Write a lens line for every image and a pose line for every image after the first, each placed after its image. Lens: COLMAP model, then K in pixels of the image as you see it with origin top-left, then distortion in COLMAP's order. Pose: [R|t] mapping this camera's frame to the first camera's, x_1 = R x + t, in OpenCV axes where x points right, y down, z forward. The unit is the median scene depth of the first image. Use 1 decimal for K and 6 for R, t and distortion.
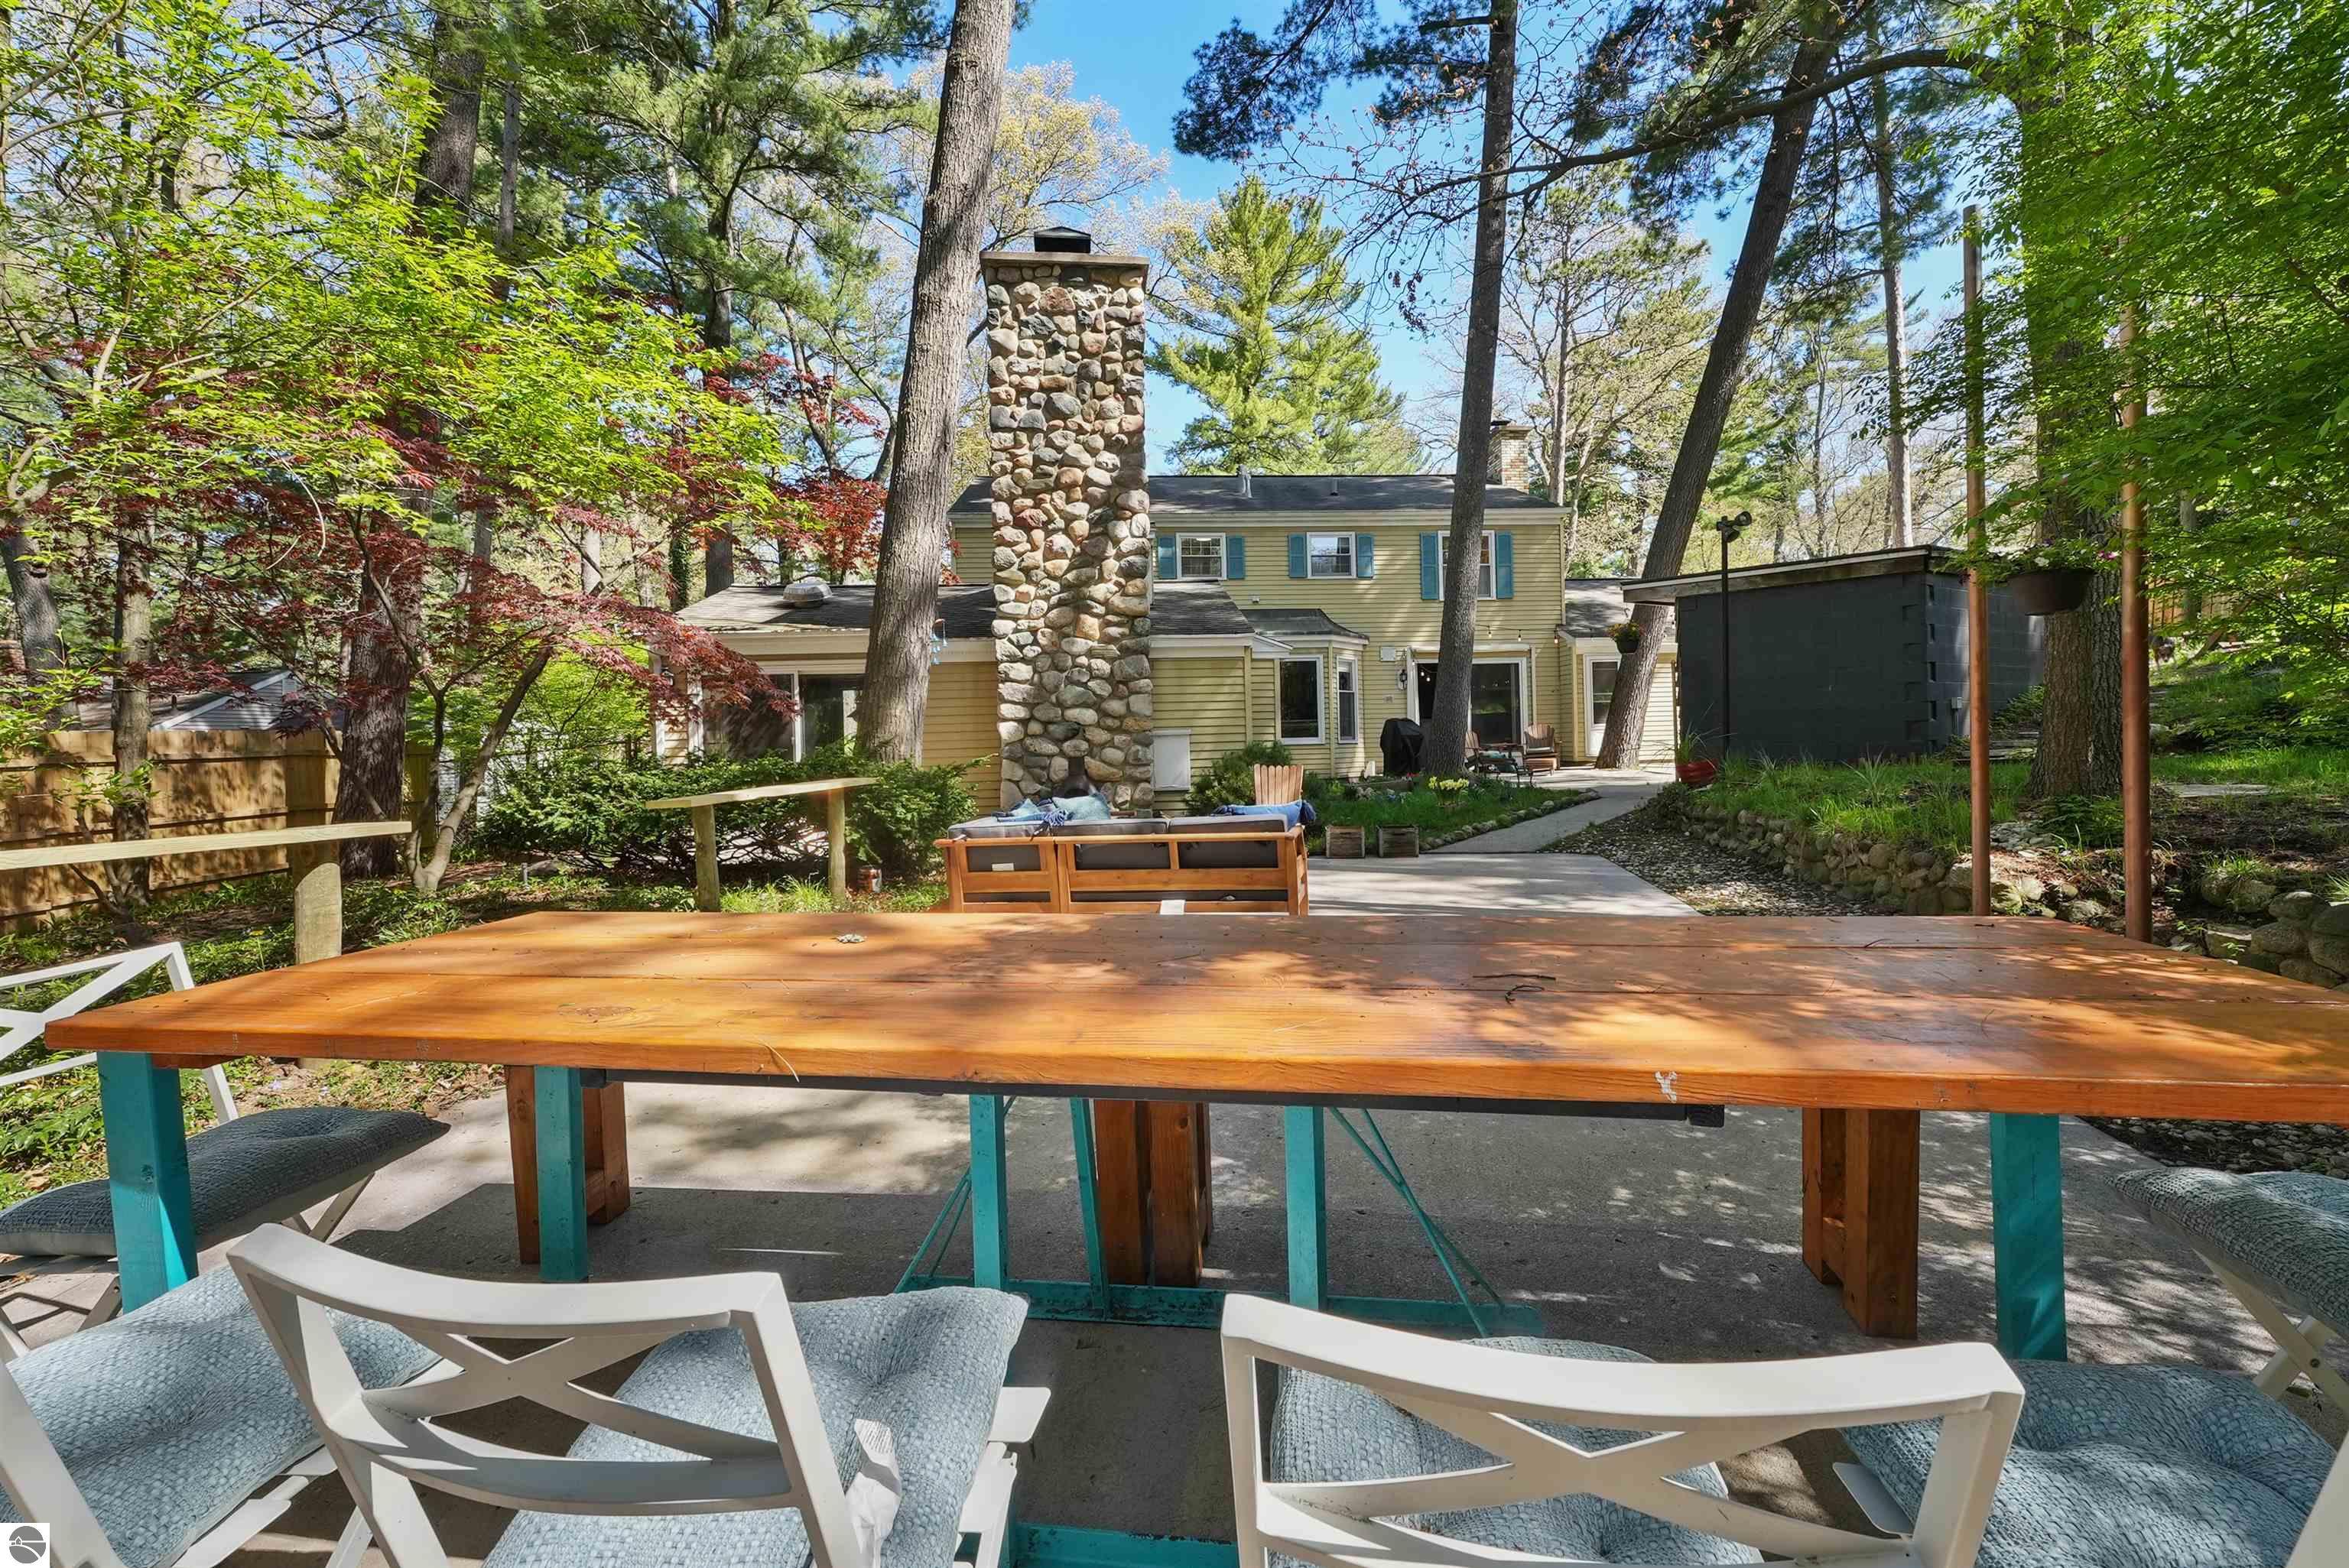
lens RADIAL K [[949.4, 0, 1175.3], [0, 949.4, 769.2], [0, 0, 1]] dist [0.000630, 0.000165]
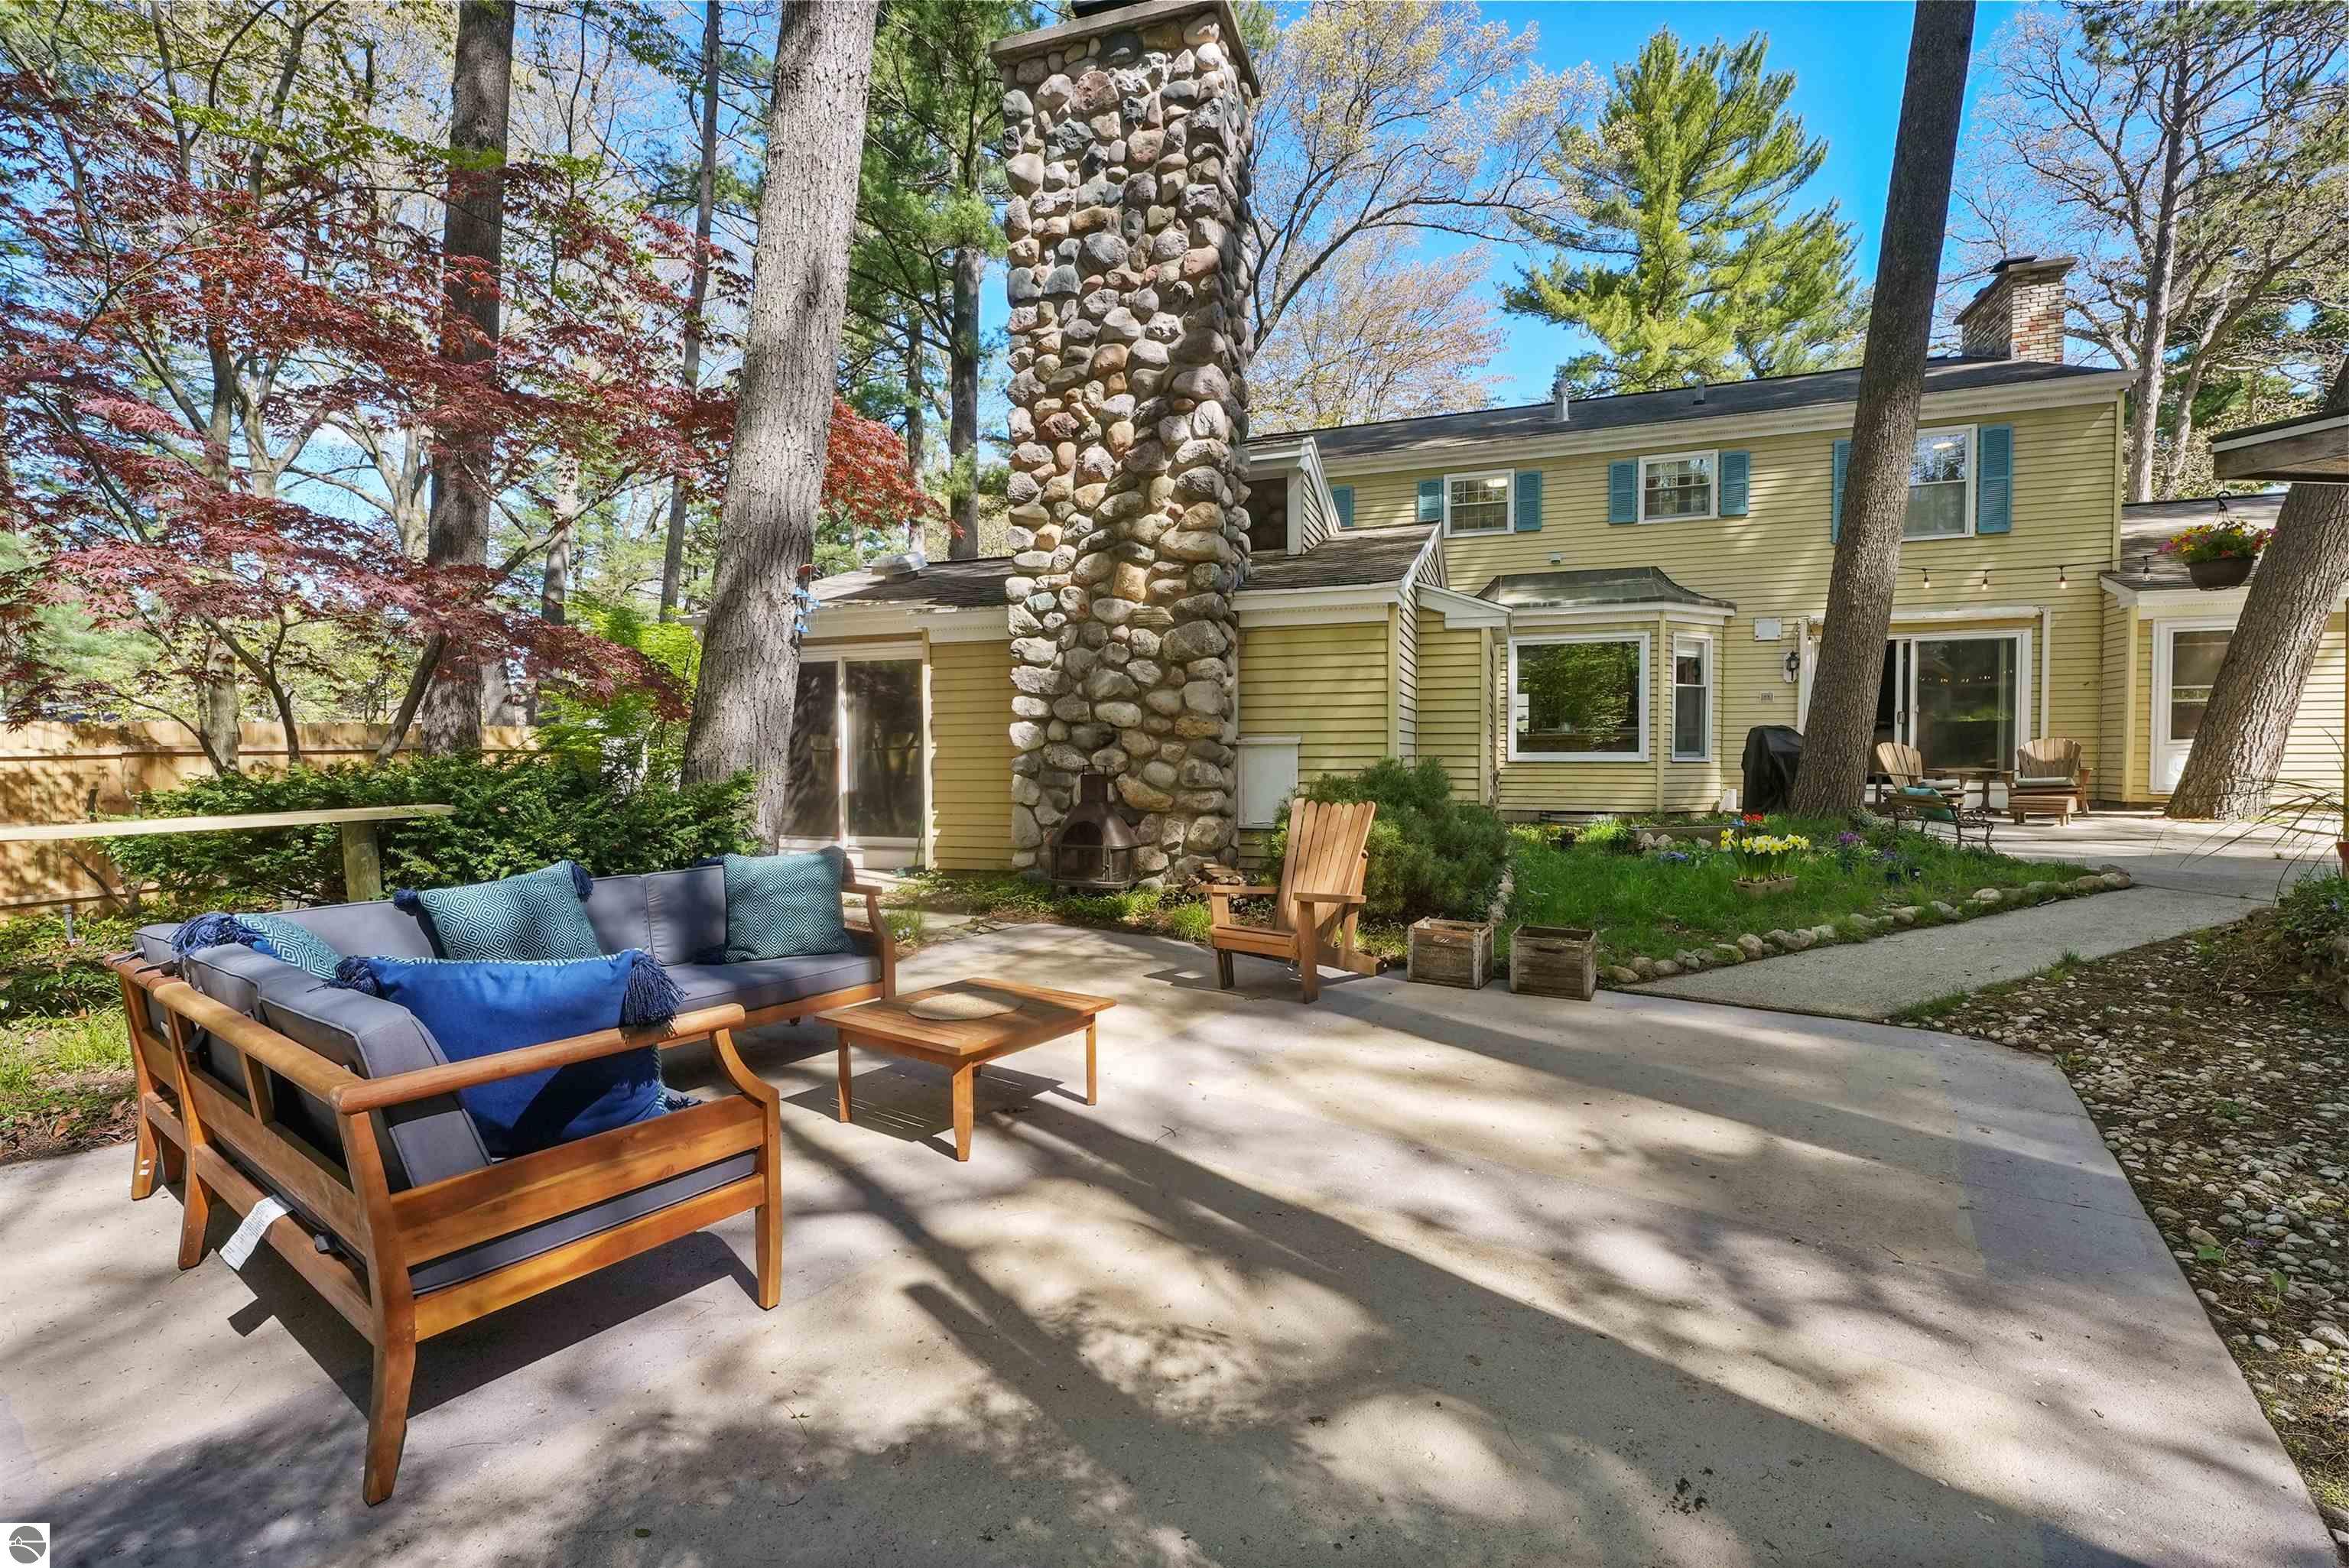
lens RADIAL K [[965.1, 0, 1169.3], [0, 965.1, 798.5], [0, 0, 1]] dist [-0.001704, 0.000846]
pose [[0.915102, 0.040010, -0.401232, 0.213908], [-0.030934, 0.999098, 0.029076, -0.017085], [0.402034, -0.014196, 0.915515, 0.385477]]
